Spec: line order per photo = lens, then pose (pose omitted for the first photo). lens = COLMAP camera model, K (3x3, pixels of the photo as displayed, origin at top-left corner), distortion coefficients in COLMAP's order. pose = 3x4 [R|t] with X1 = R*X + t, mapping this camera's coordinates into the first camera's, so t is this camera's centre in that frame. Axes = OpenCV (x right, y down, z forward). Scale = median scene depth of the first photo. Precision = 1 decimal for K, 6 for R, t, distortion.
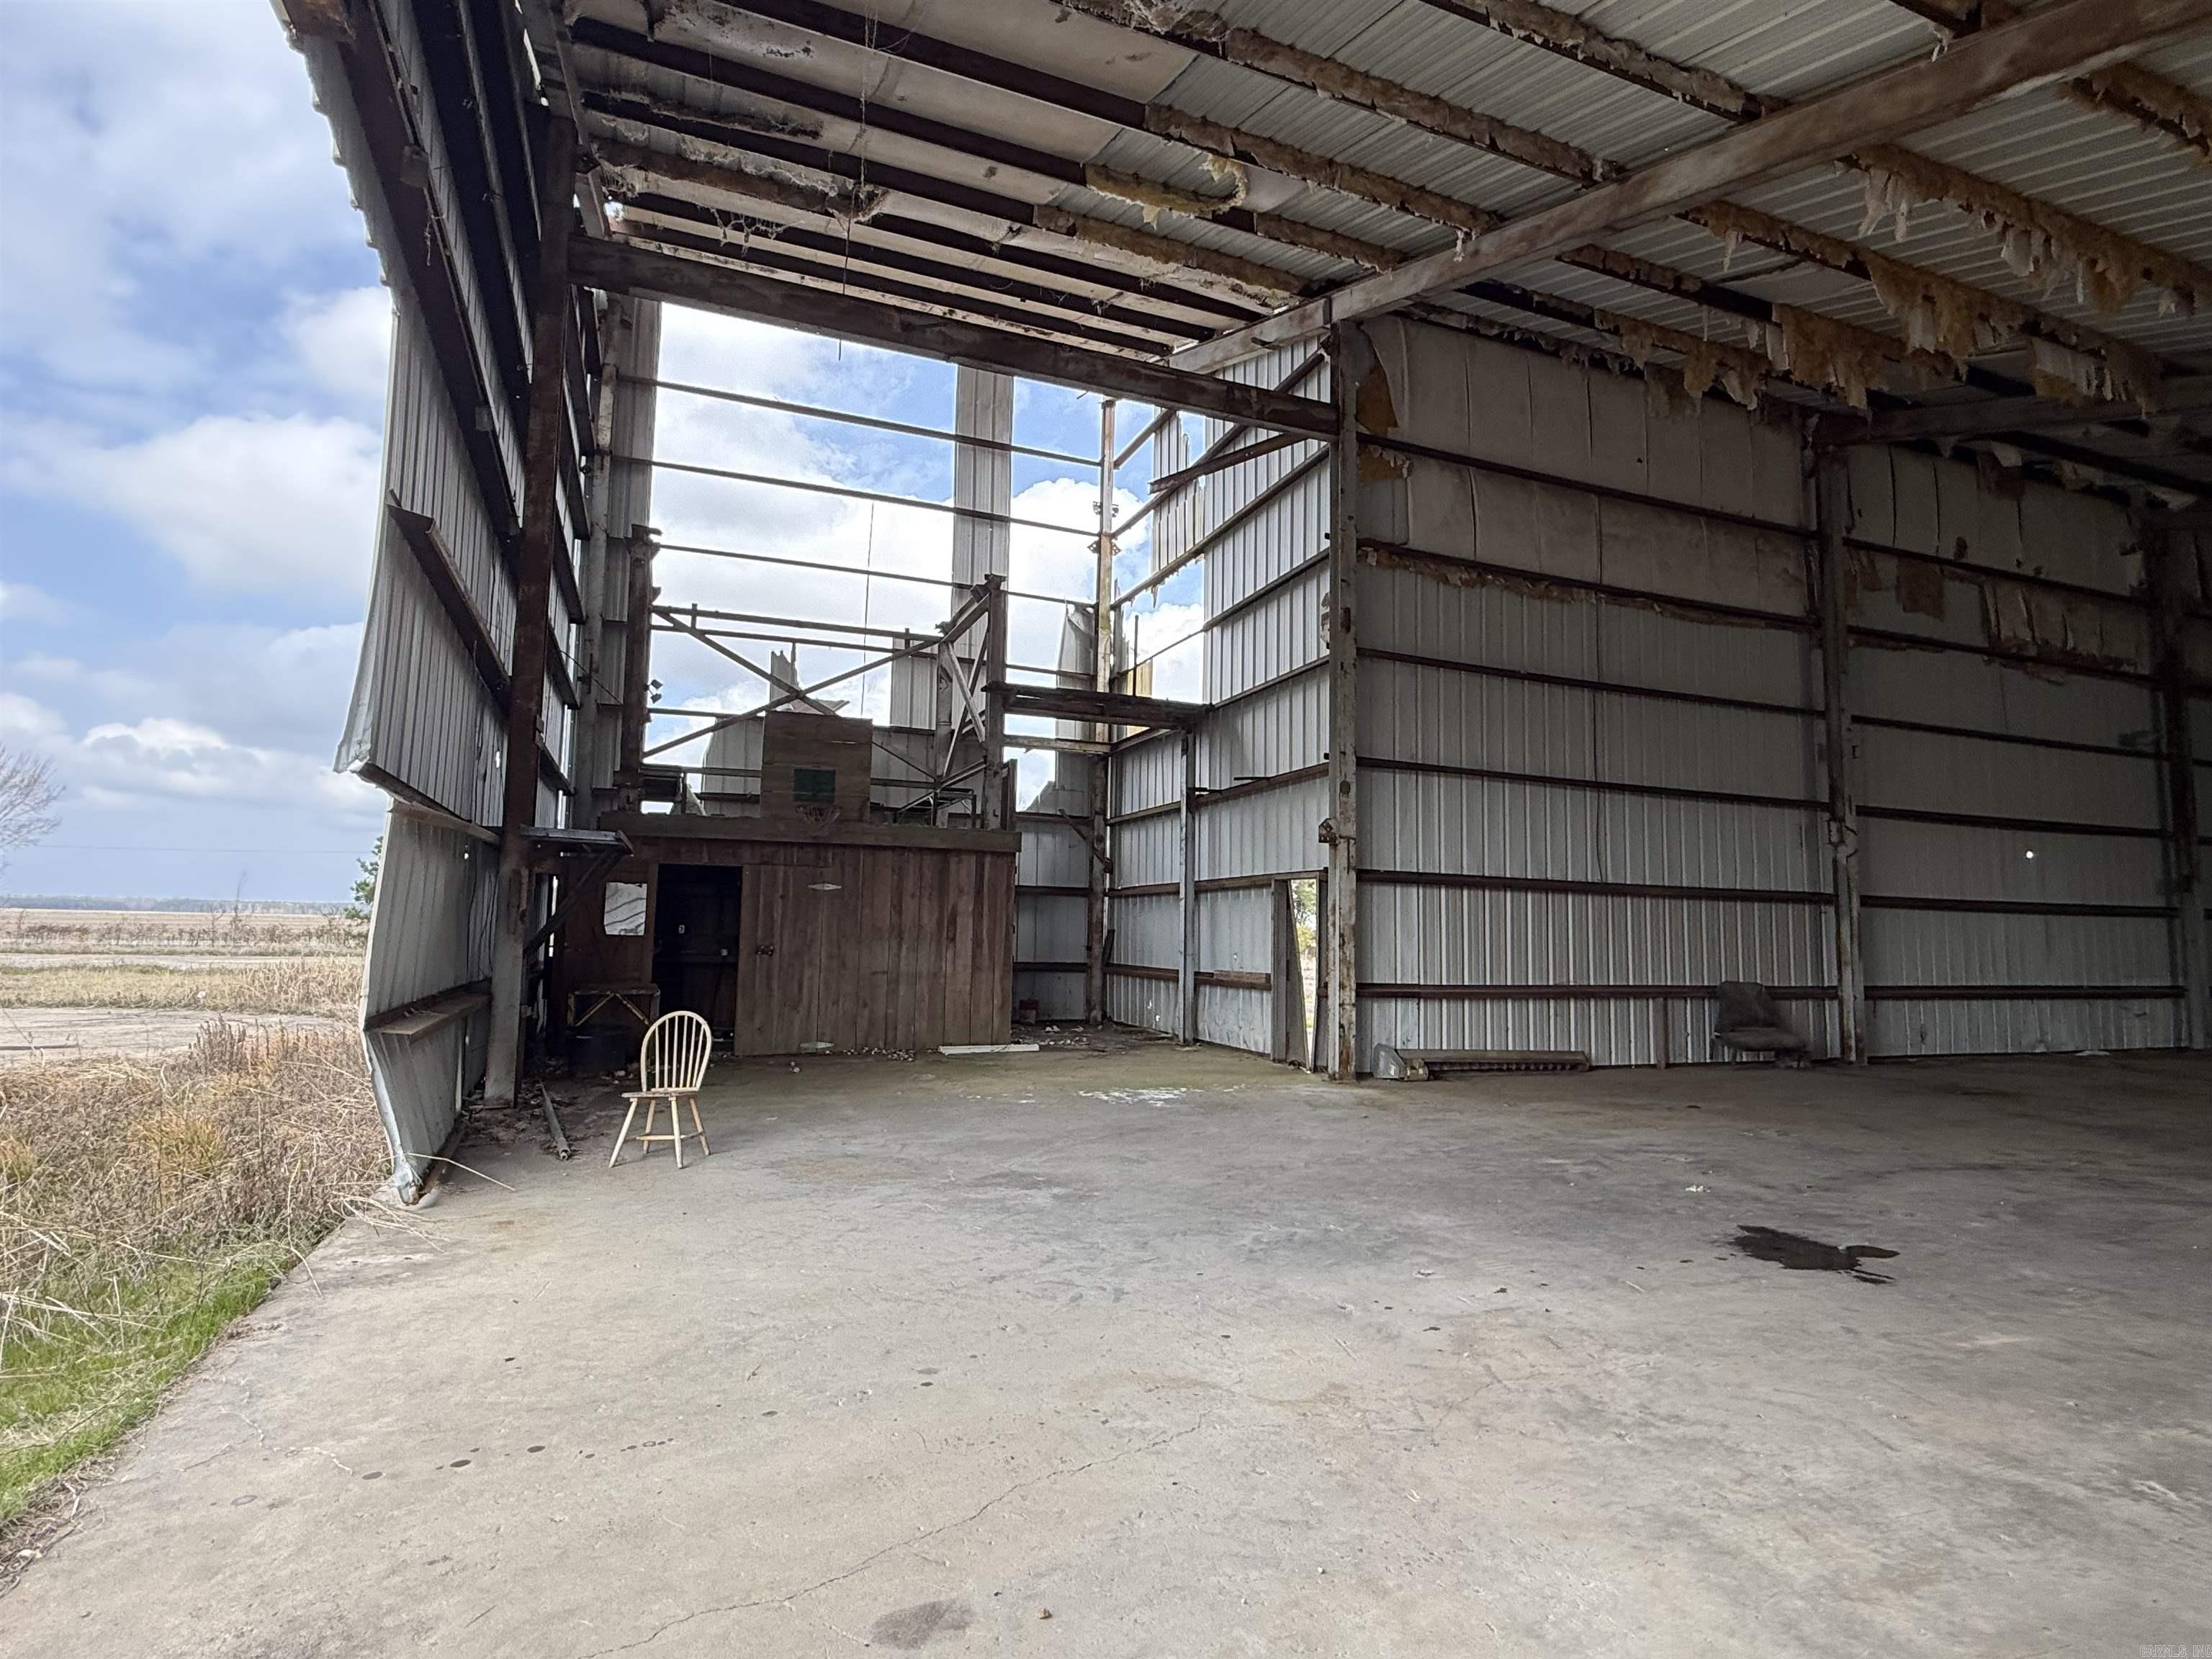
lens RADIAL K [[1134.2, 0, 1112.0], [0, 1134.2, 829.0], [0, 0, 1]] dist [0.002578, -0.000887]
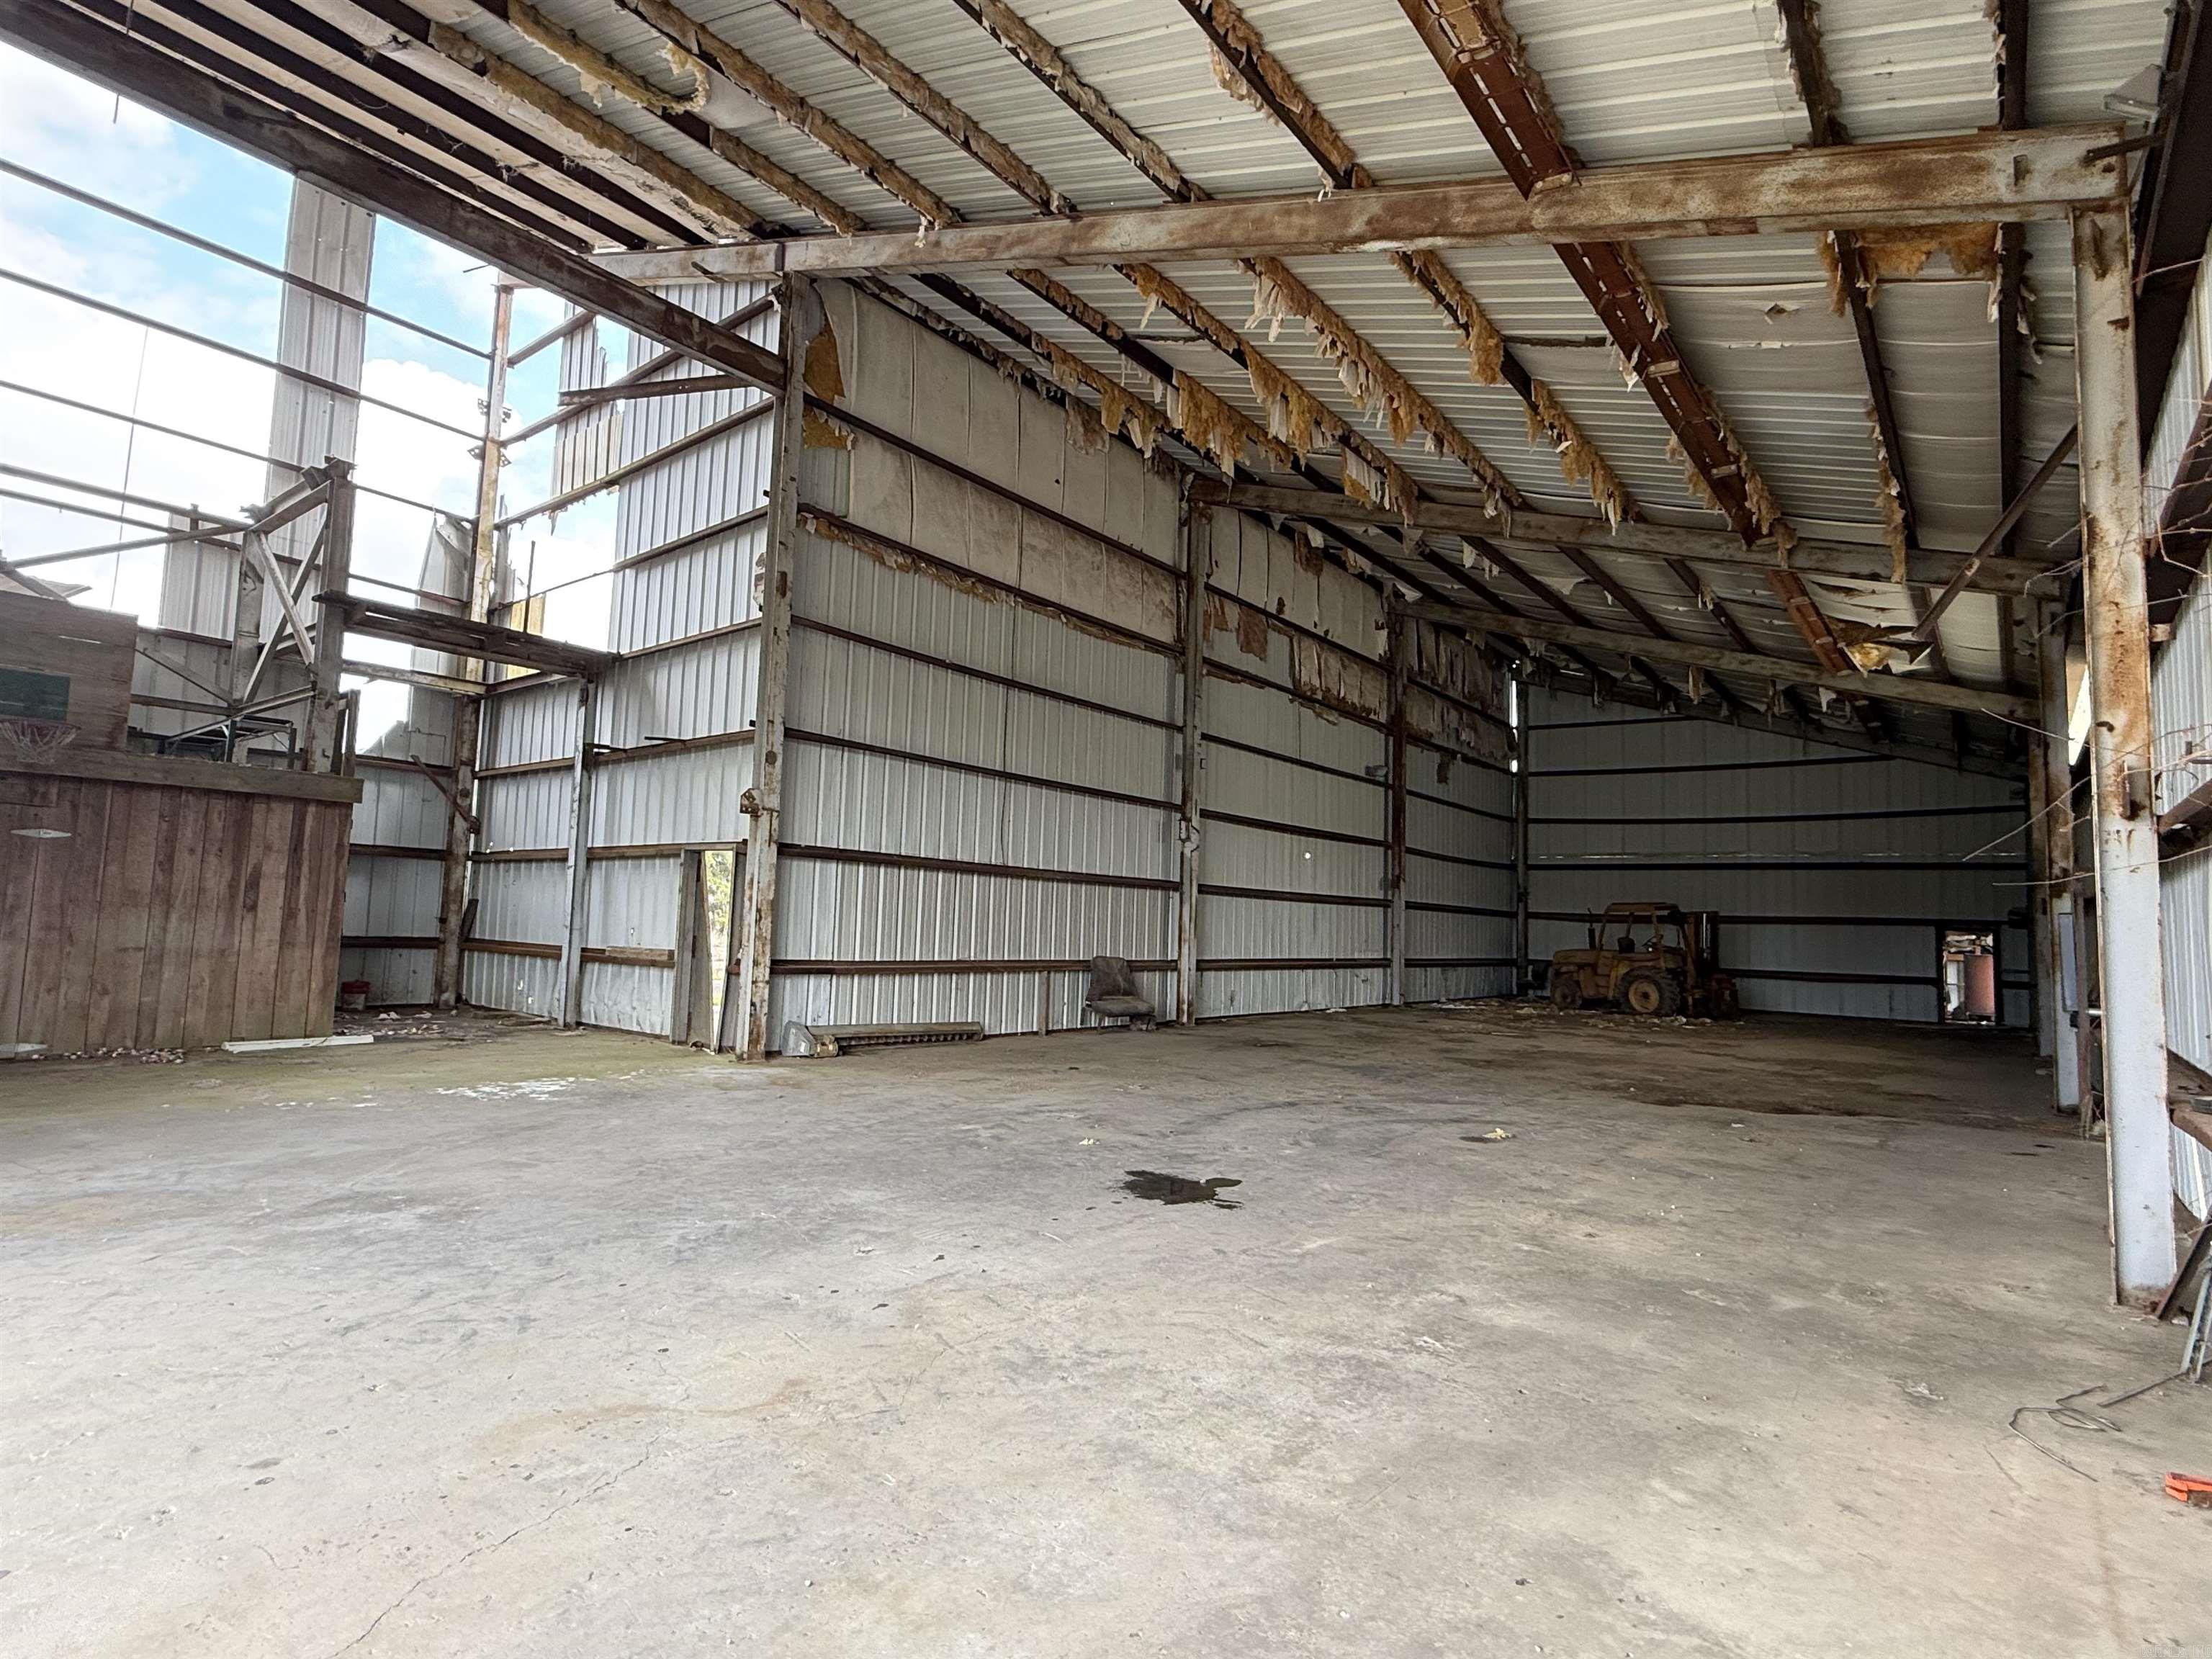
lens RADIAL K [[1134.2, 0, 1108.9], [0, 1134.2, 832.3], [0, 0, 1]] dist [0.002578, -0.000887]
pose [[0.865744, 0.050528, 0.497930, -0.019963], [-0.062614, 0.998009, 0.007592, 0.001249], [-0.496555, -0.037750, 0.867184, 0.015645]]
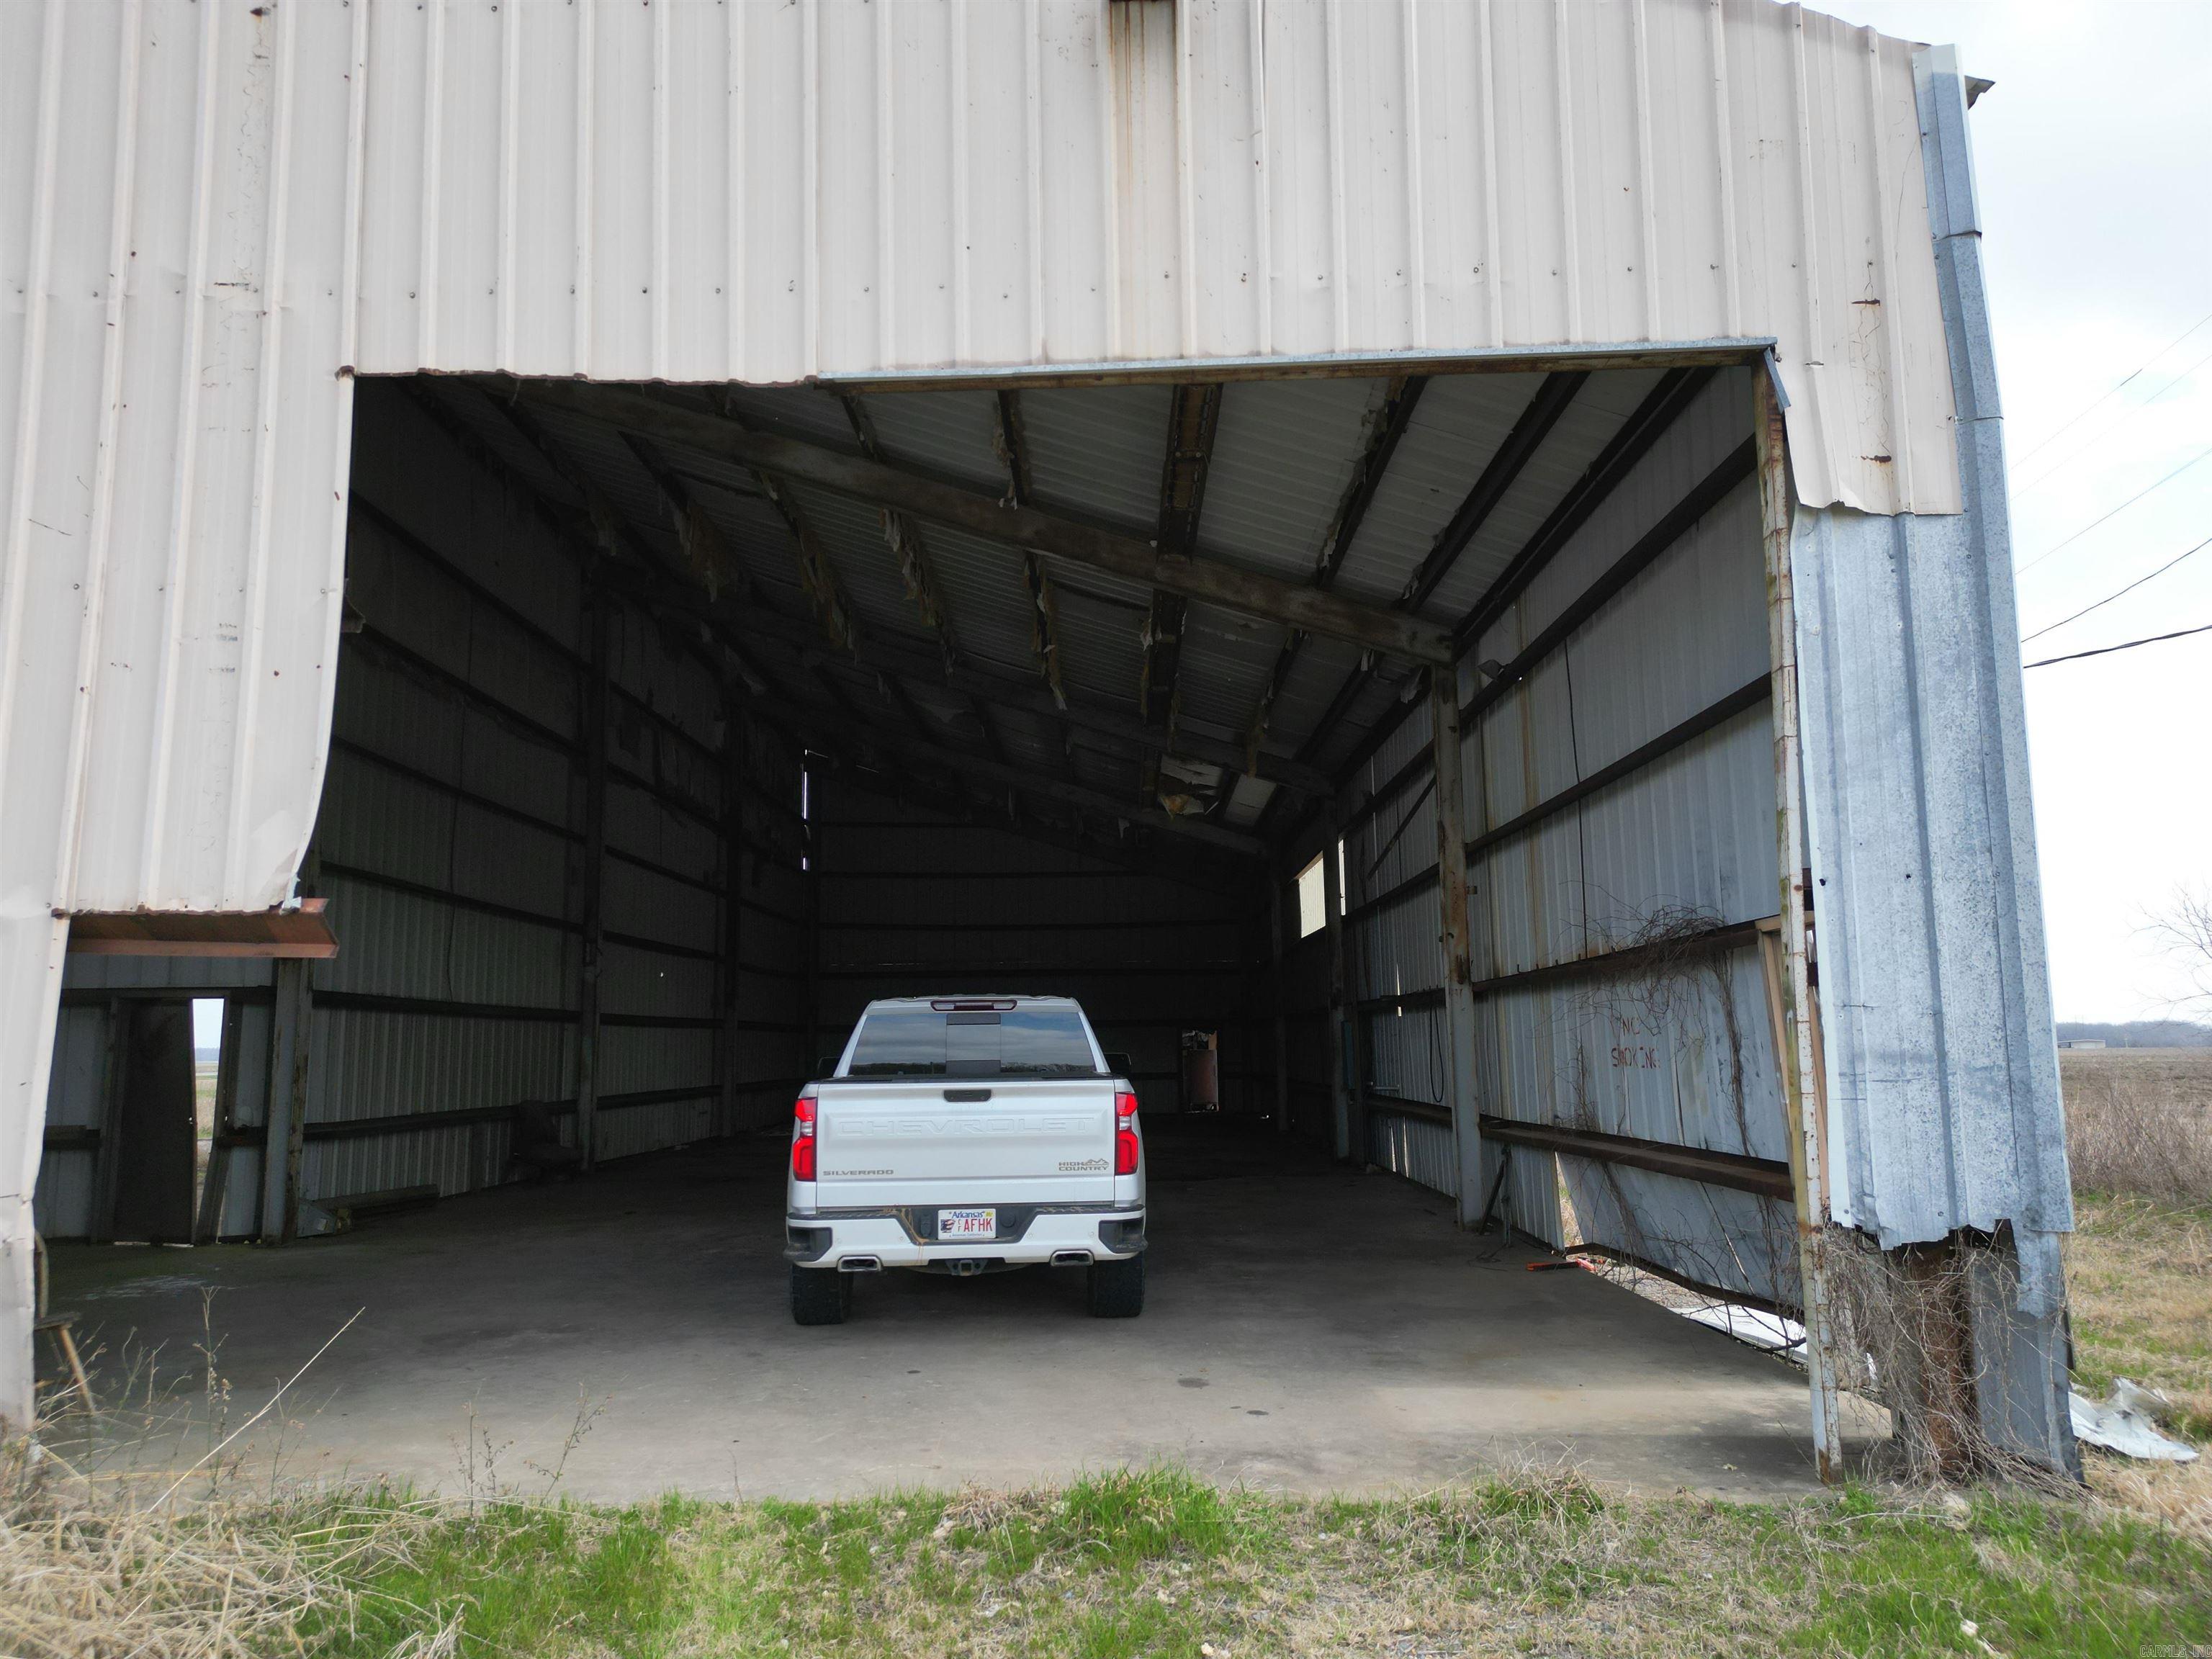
lens RADIAL K [[1540.2, 0, 1112.9], [0, 1540.2, 818.1], [0, 0, 1]] dist [0.070243, -0.059427]
pose [[0.371304, 0.112675, 0.921649, -0.566458], [-0.065713, 0.993310, -0.094962, -0.017406], [-0.926183, -0.025304, 0.376224, 0.006212]]
